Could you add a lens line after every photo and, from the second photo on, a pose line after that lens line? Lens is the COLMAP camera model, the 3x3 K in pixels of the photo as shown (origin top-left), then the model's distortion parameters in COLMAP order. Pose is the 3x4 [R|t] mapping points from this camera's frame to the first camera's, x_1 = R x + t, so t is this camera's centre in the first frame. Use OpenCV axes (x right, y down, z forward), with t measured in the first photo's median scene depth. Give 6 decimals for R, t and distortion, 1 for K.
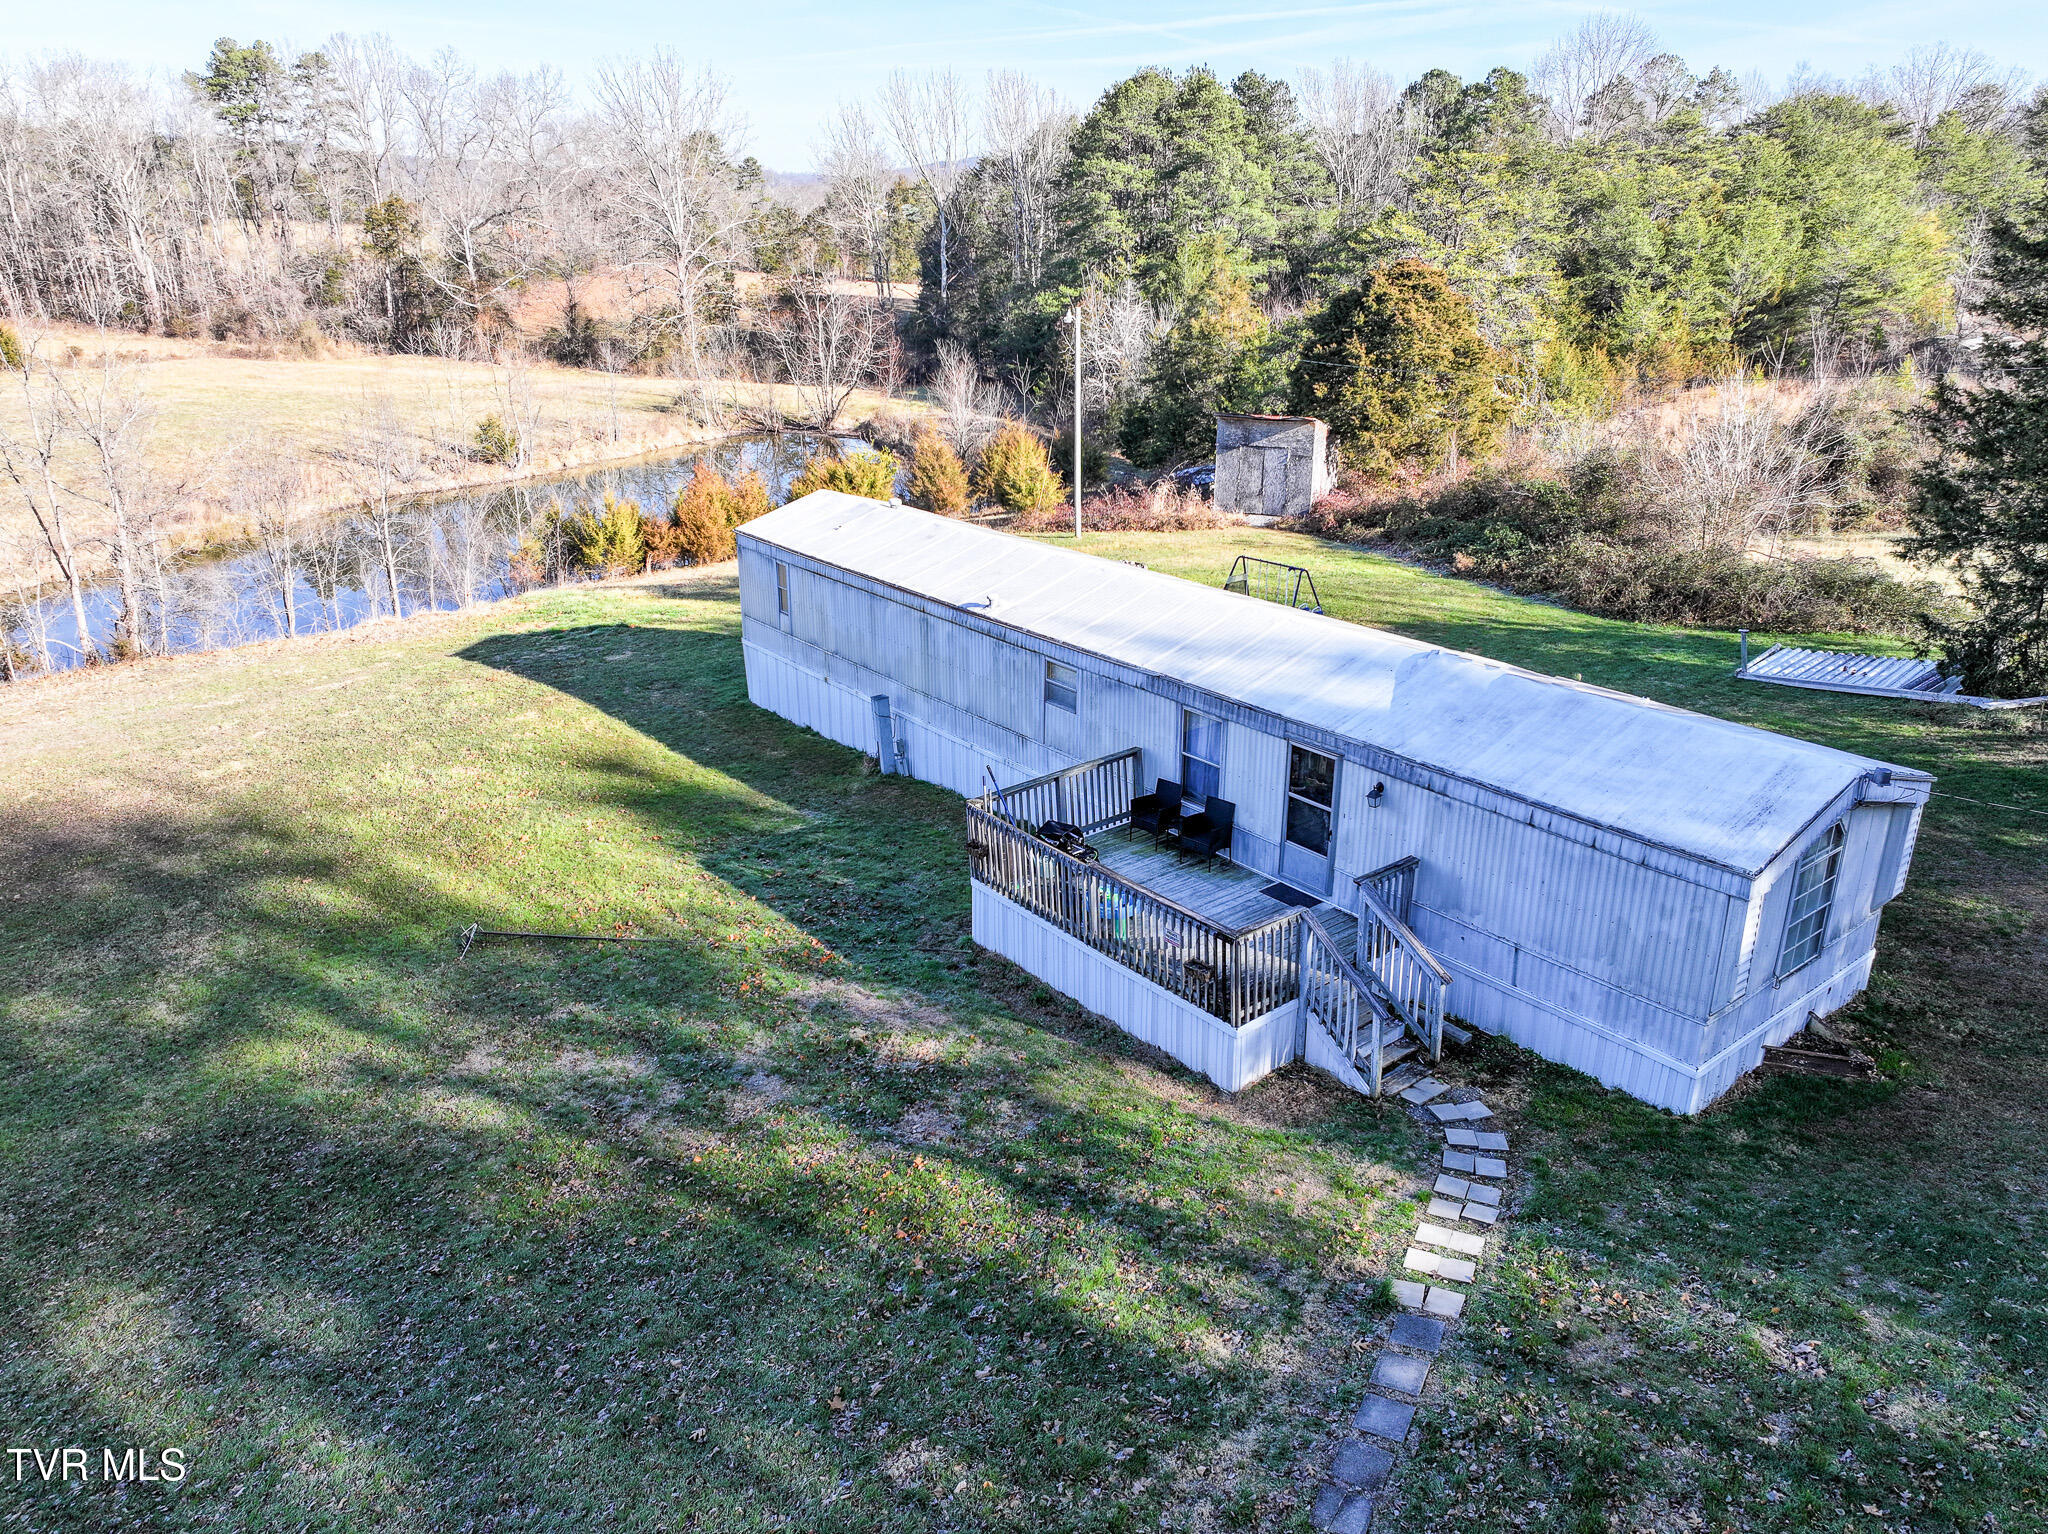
lens RADIAL K [[1433.8, 0, 1033.2], [0, 1433.8, 758.1], [0, 0, 1]] dist [-0.002274, 0.017559]
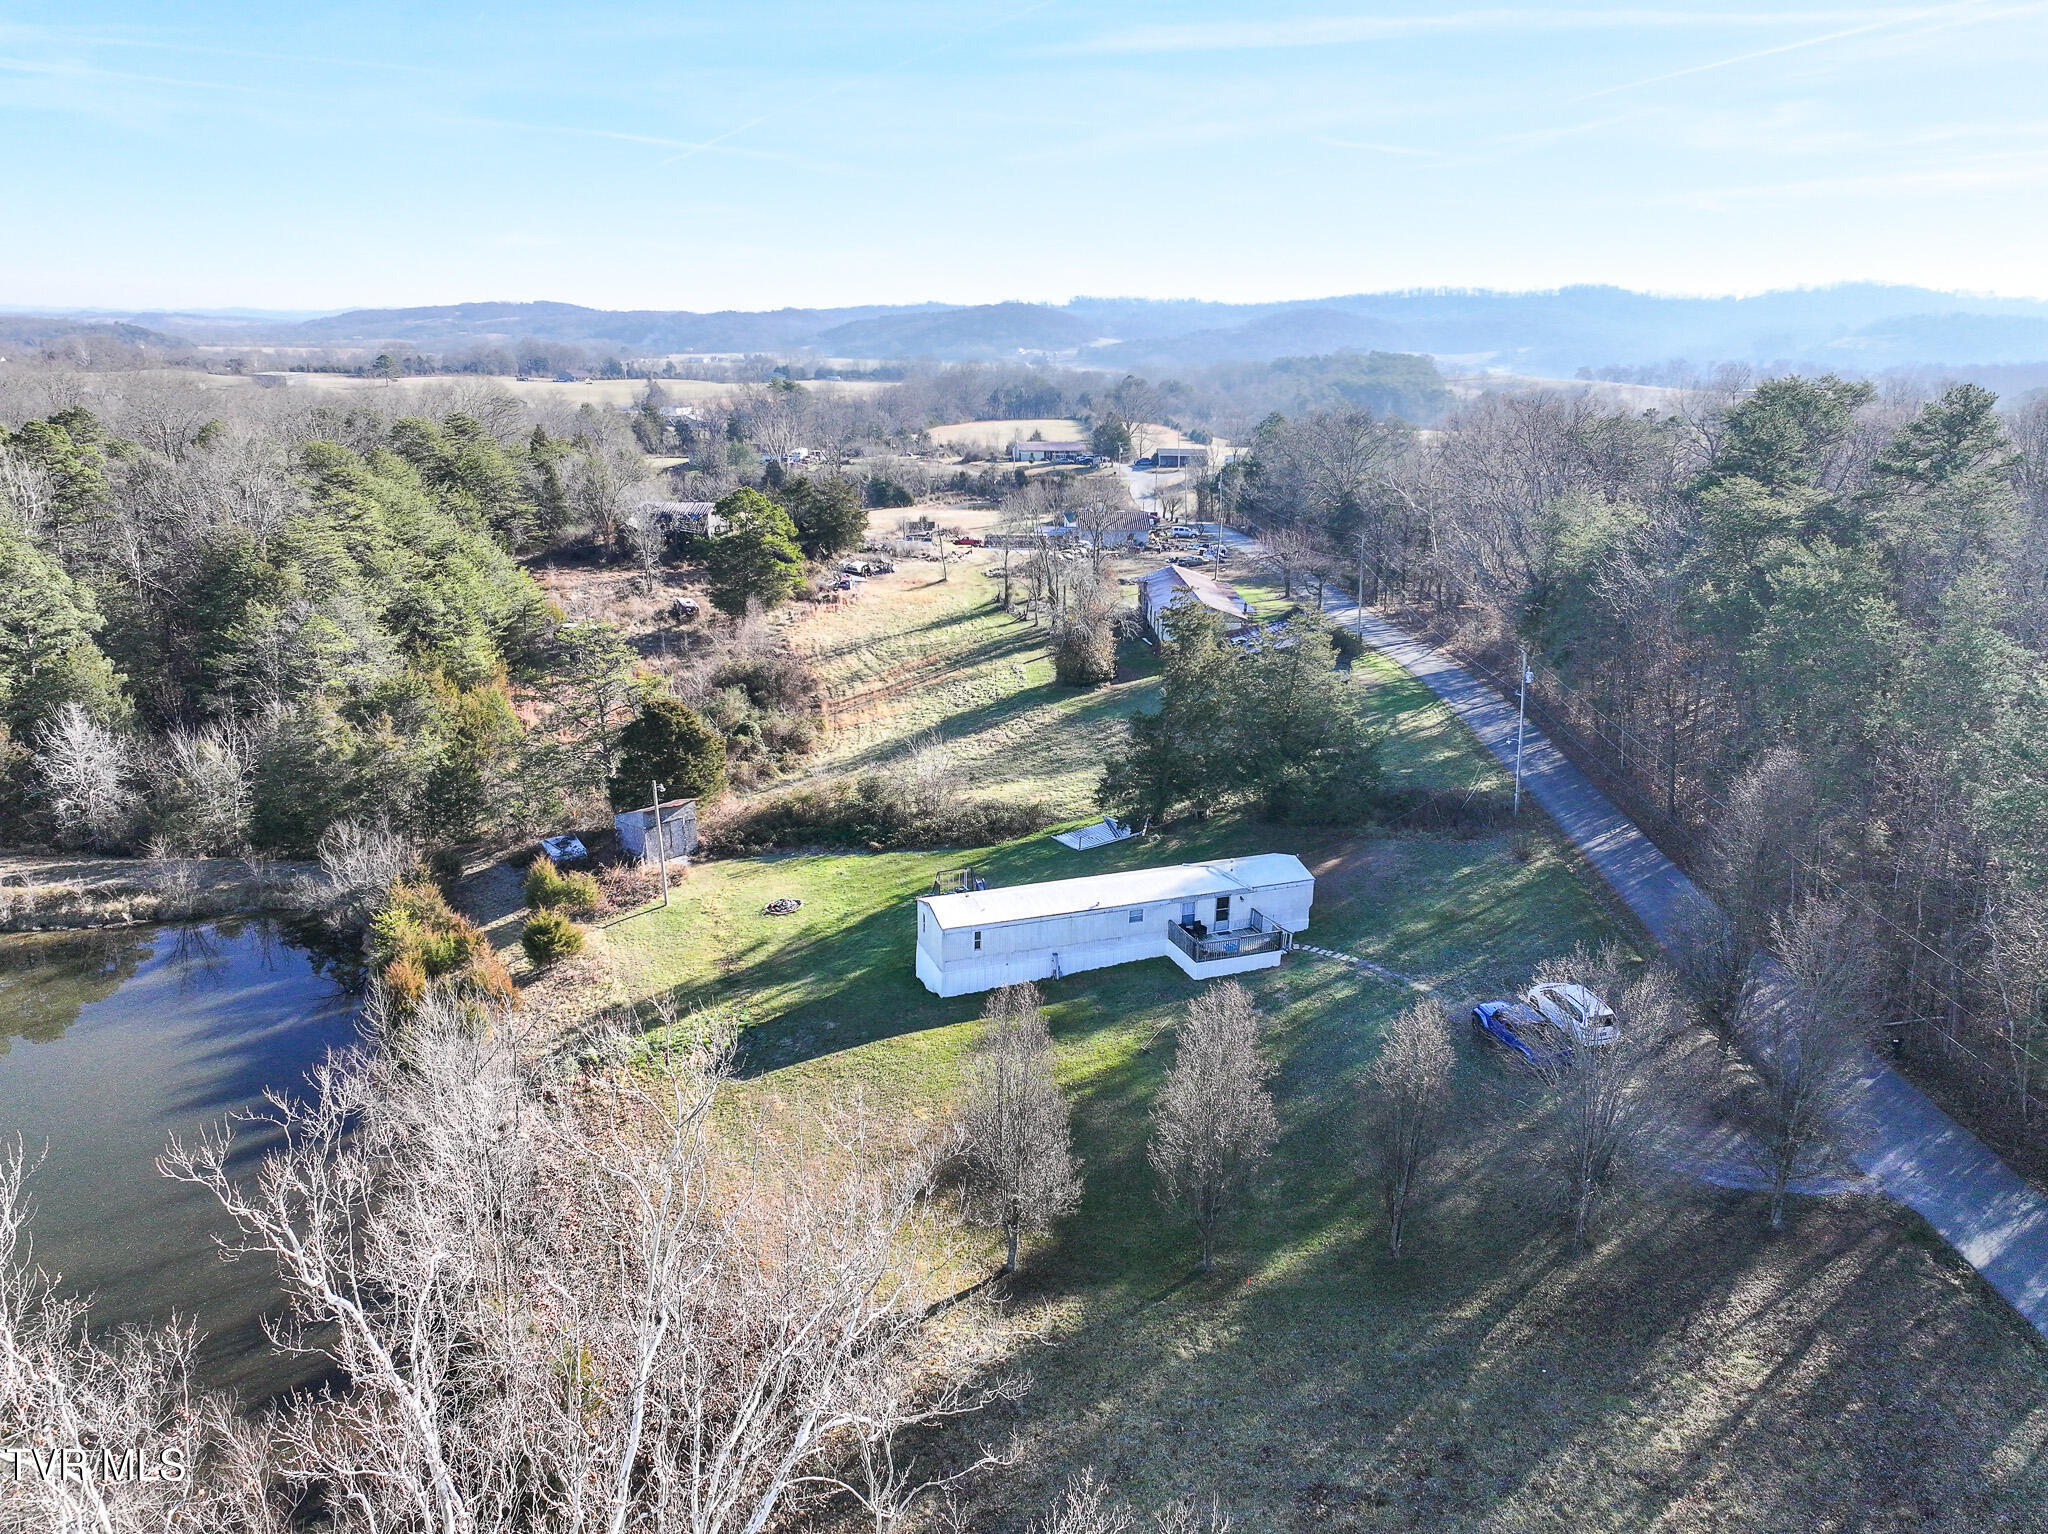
lens RADIAL K [[1433.8, 0, 1033.0], [0, 1433.8, 718.7], [0, 0, 1]] dist [-0.002274, 0.017559]
pose [[0.298992, -0.238781, 0.923898, -1.293541], [0.321948, 0.936662, 0.137890, -0.435025], [-0.898305, 0.256219, 0.356930, -0.044041]]
